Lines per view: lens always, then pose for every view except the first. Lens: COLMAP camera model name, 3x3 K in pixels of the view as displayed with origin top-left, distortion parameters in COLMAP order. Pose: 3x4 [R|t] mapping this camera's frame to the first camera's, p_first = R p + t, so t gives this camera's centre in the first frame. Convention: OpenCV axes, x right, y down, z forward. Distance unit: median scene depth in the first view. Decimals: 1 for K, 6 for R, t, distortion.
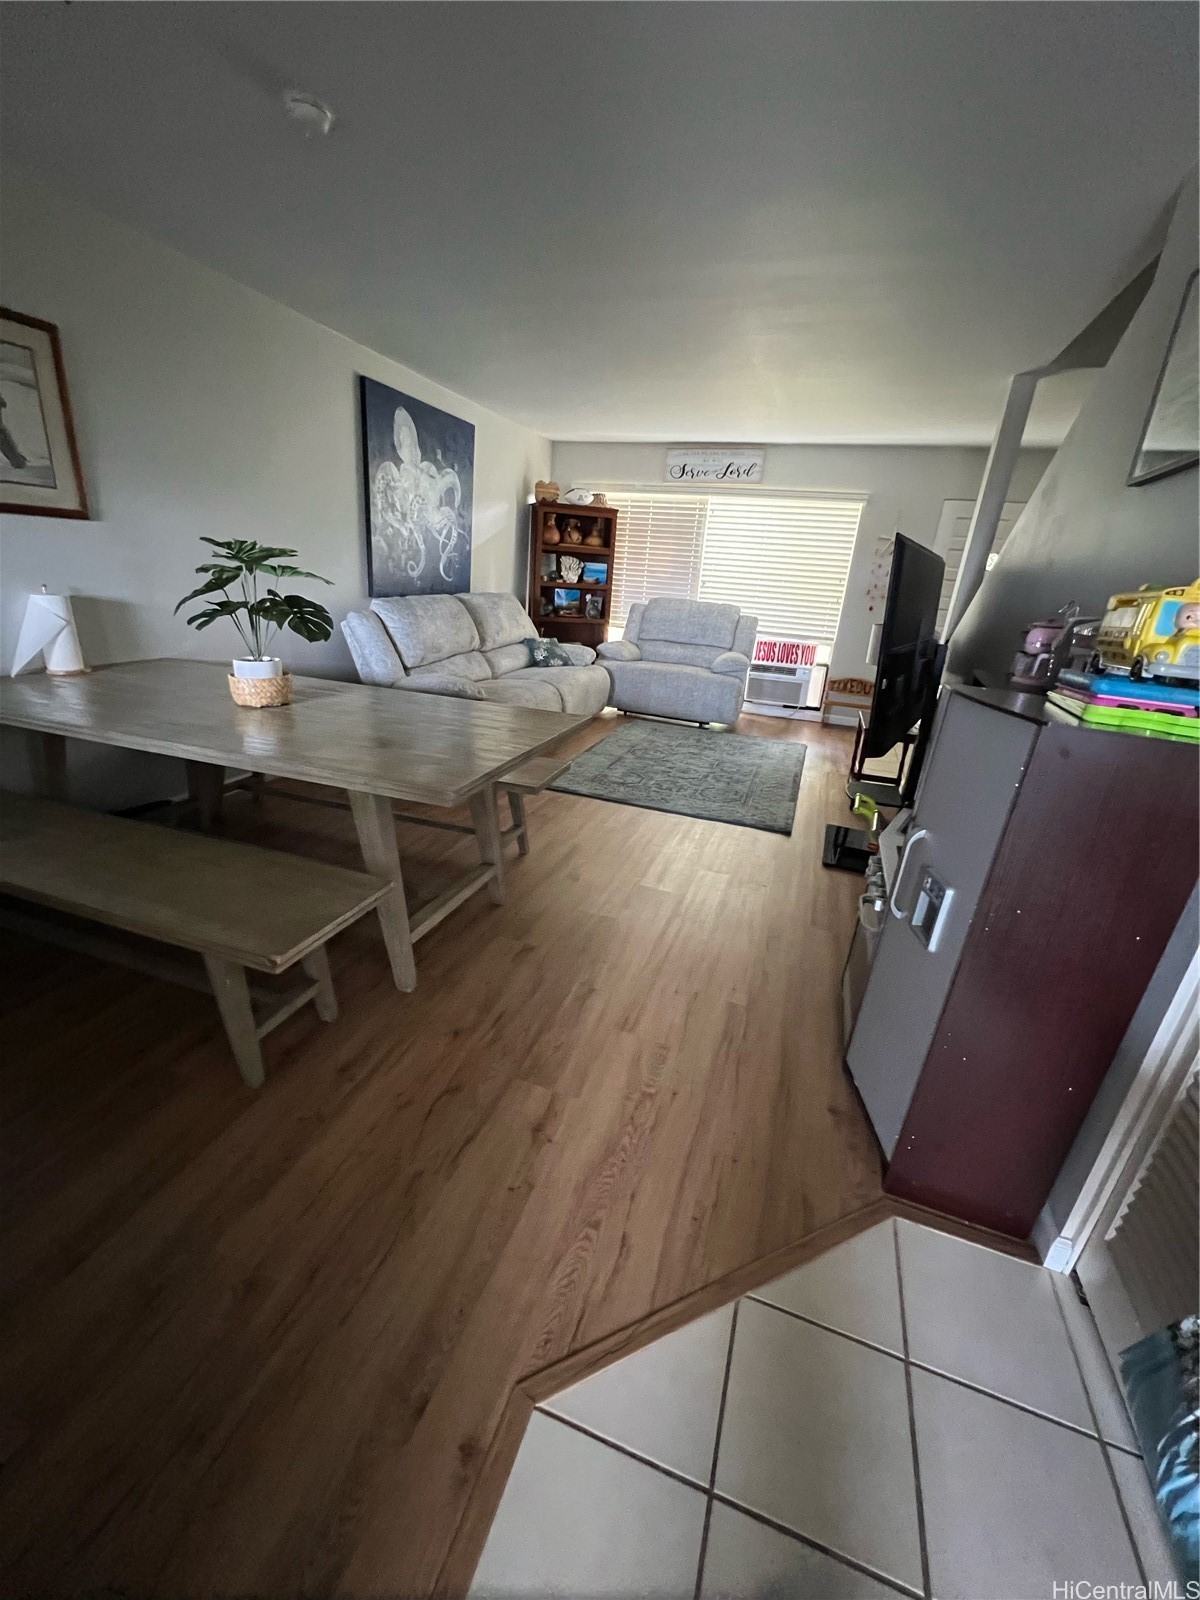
lens RADIAL K [[644.3, 0, 609.7], [0, 644.3, 798.0], [0, 0, 1]] dist [-0.000095, 0.000769]
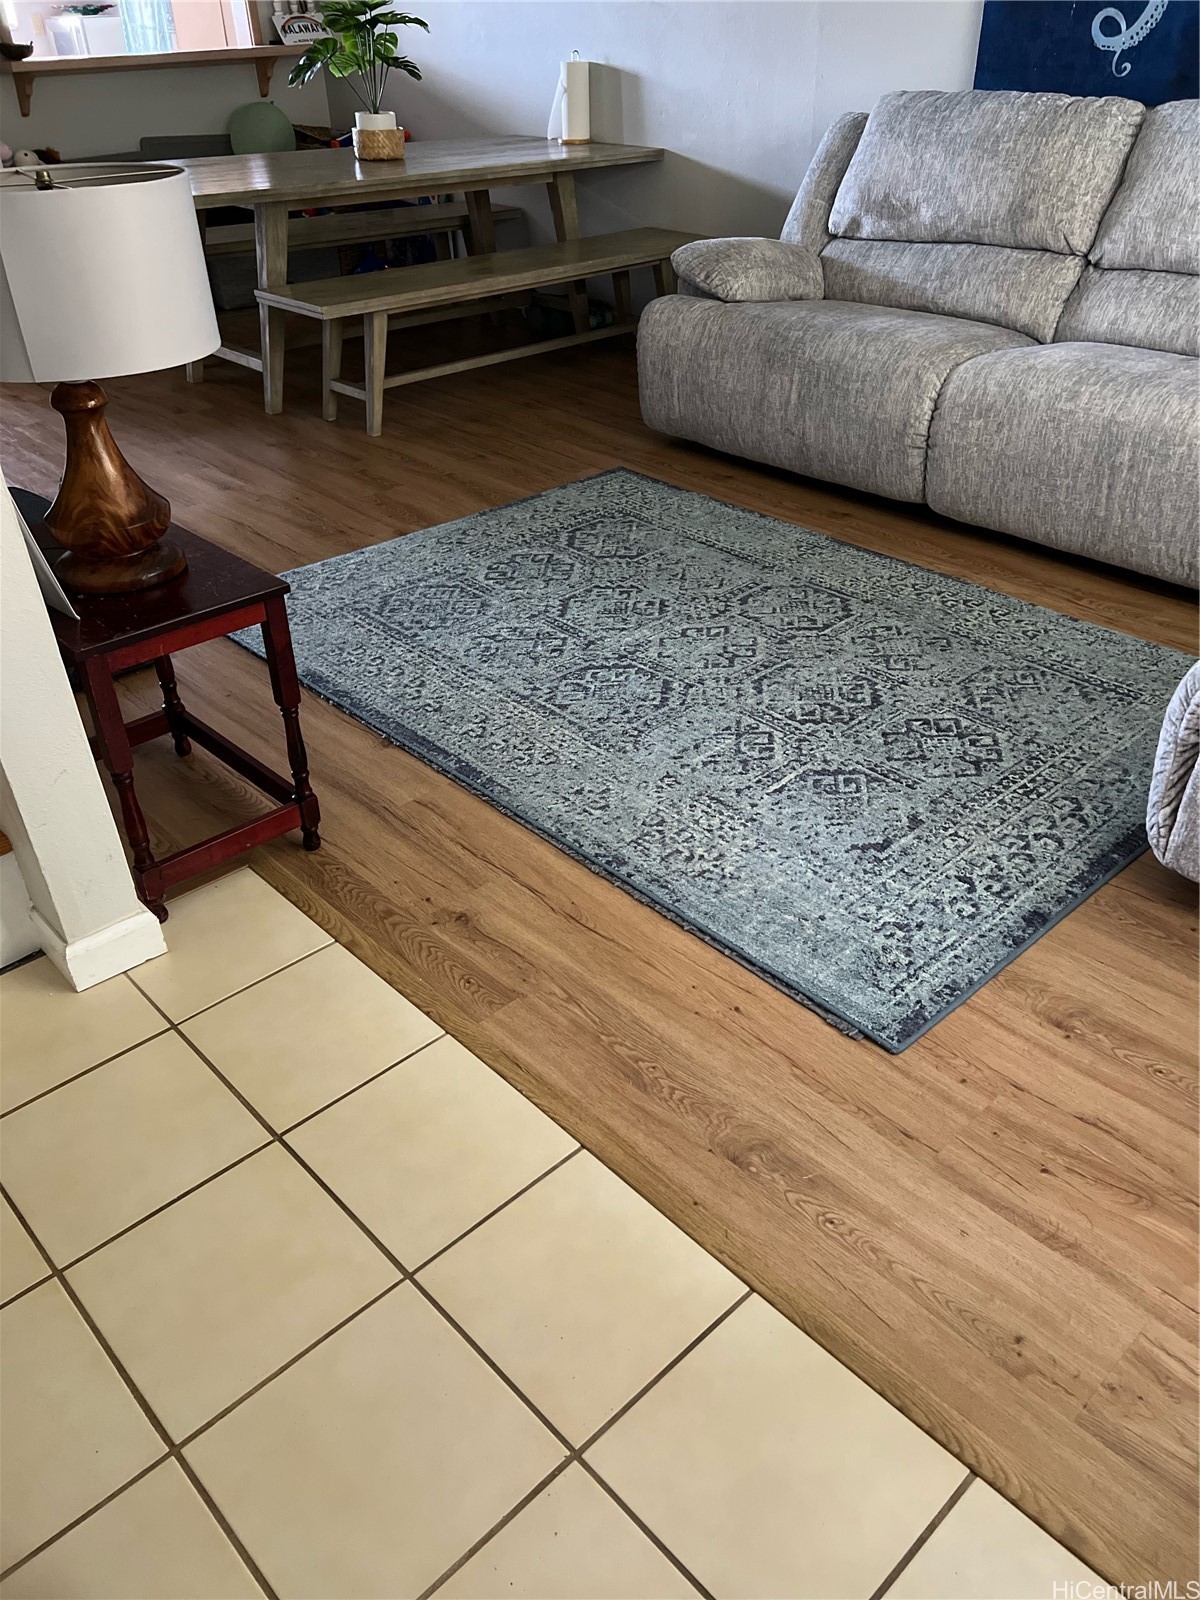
lens RADIAL K [[1211.6, 0, 620.6], [0, 1211.6, 814.9], [0, 0, 1]] dist [0.052166, -0.058744]
pose [[-0.469472, 0.433874, -0.768992, 0.653102], [-0.324959, 0.724902, 0.607387, -0.353734], [0.820974, 0.535042, -0.199329, 1.132450]]
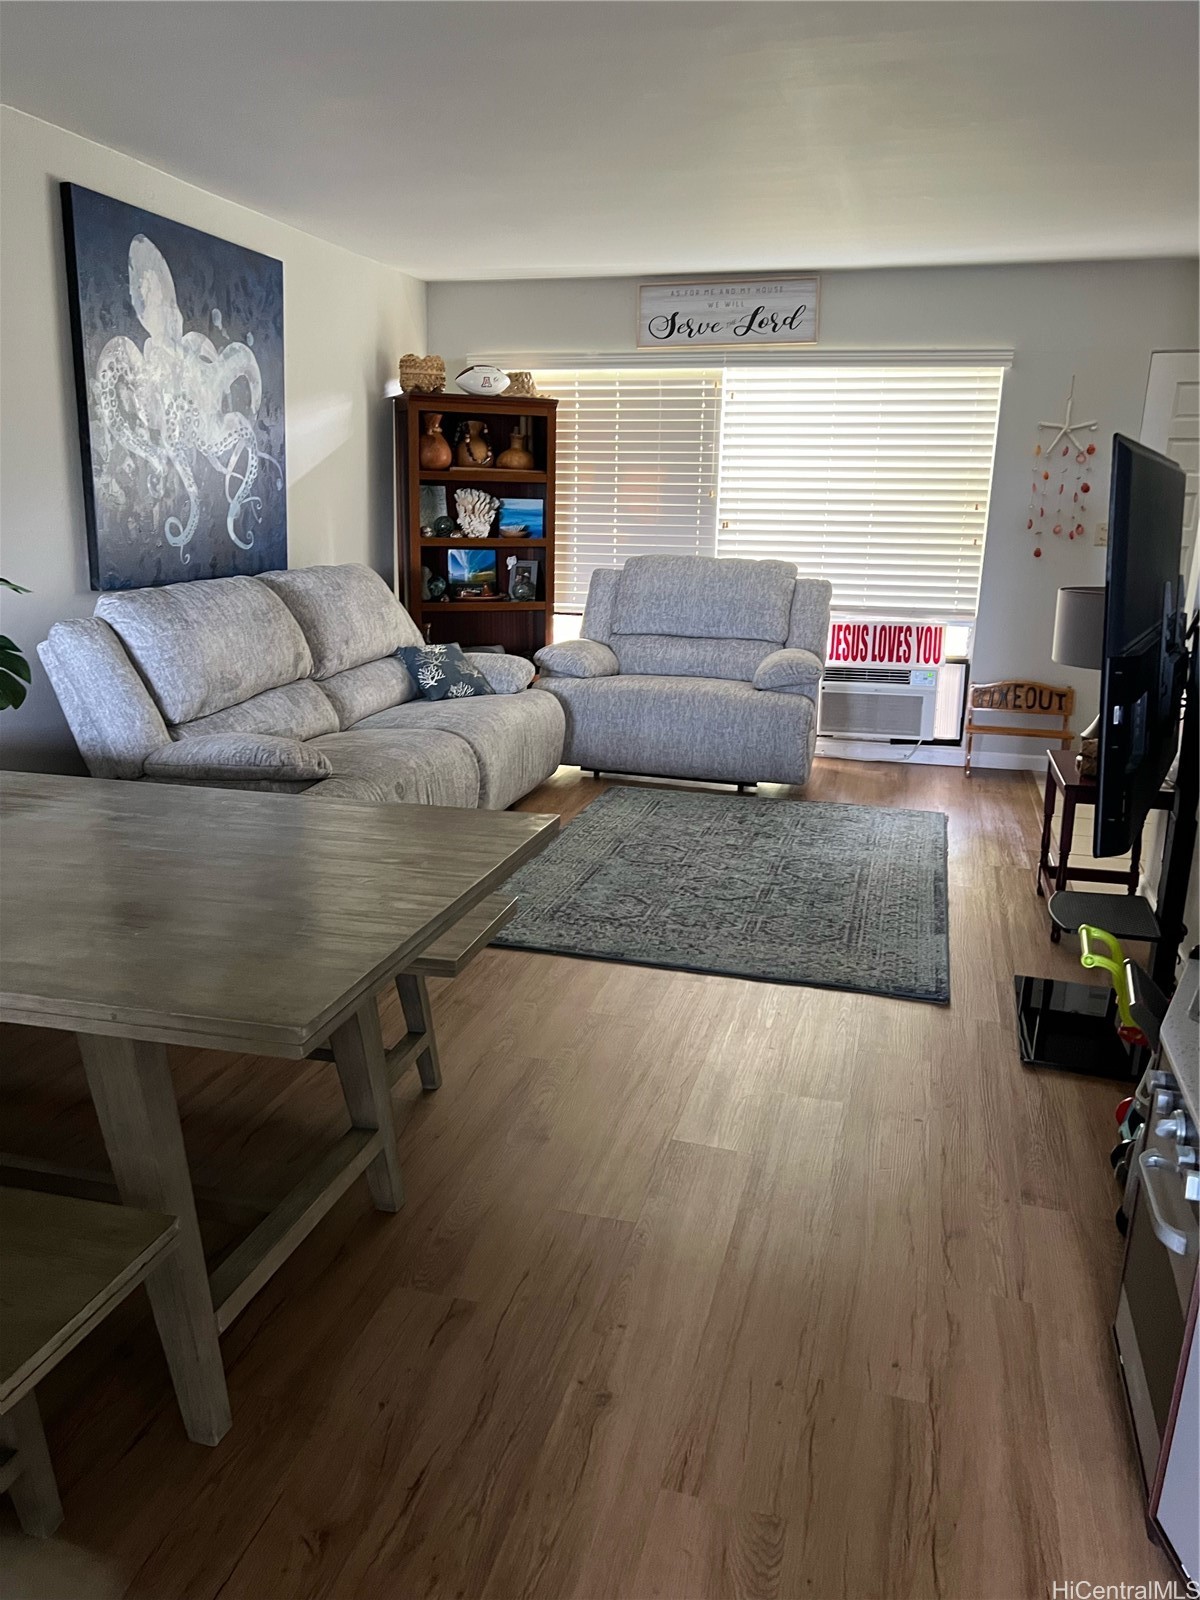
lens RADIAL K [[1211.6, 0, 613.9], [0, 1211.6, 799.1], [0, 0, 1]] dist [0.052166, -0.058744]
pose [[0.996645, -0.065228, 0.049437, -0.015296], [0.069679, 0.993091, -0.094418, -0.022903], [-0.042936, 0.097546, 0.994304, 0.025159]]
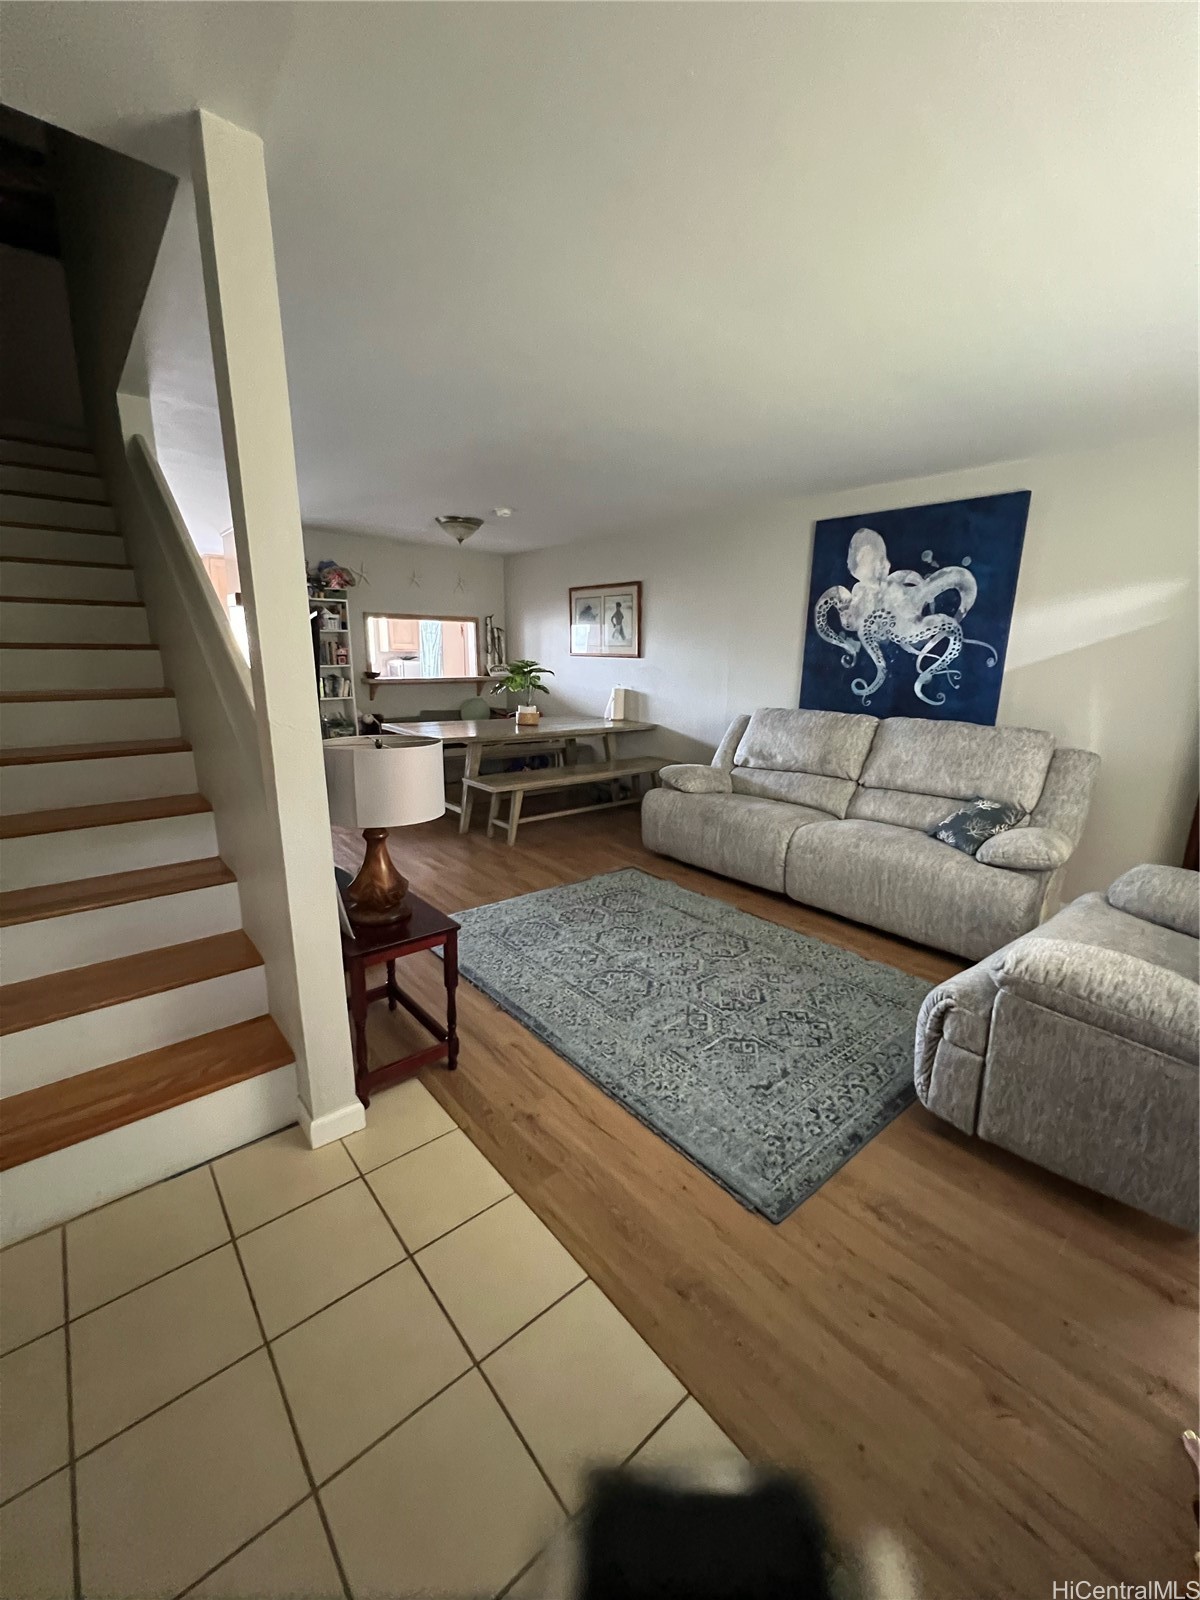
lens RADIAL K [[644.3, 0, 605.9], [0, 644.3, 795.5], [0, 0, 1]] dist [-0.000095, 0.000769]
pose [[-0.513764, 0.103382, -0.851680, 0.665034], [-0.348096, 0.882210, 0.317072, -0.372098], [0.784140, 0.459366, -0.417261, 1.134187]]
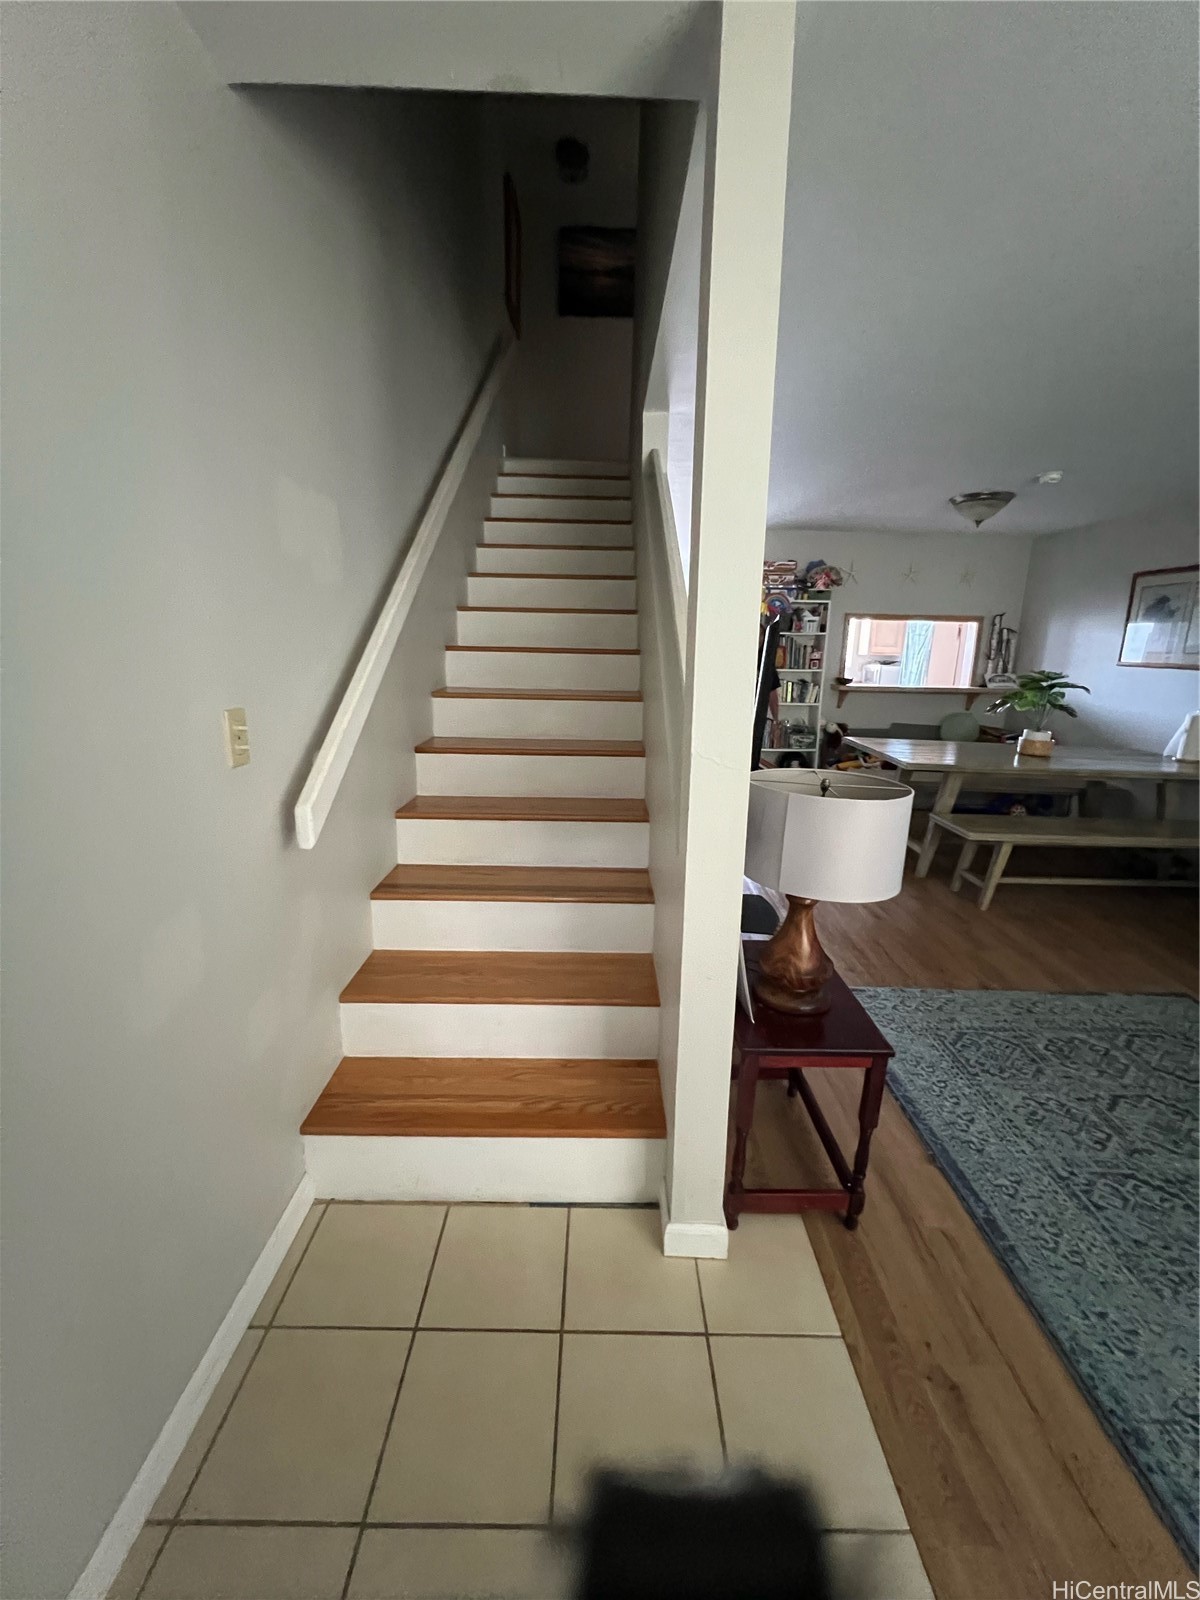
lens RADIAL K [[644.3, 0, 606.6], [0, 644.3, 790.4], [0, 0, 1]] dist [-0.000095, 0.000769]
pose [[-0.940738, -0.025630, -0.338164, 0.591987], [-0.204334, 0.838660, 0.504874, -0.355775], [0.270665, 0.544052, -0.794196, 1.055800]]
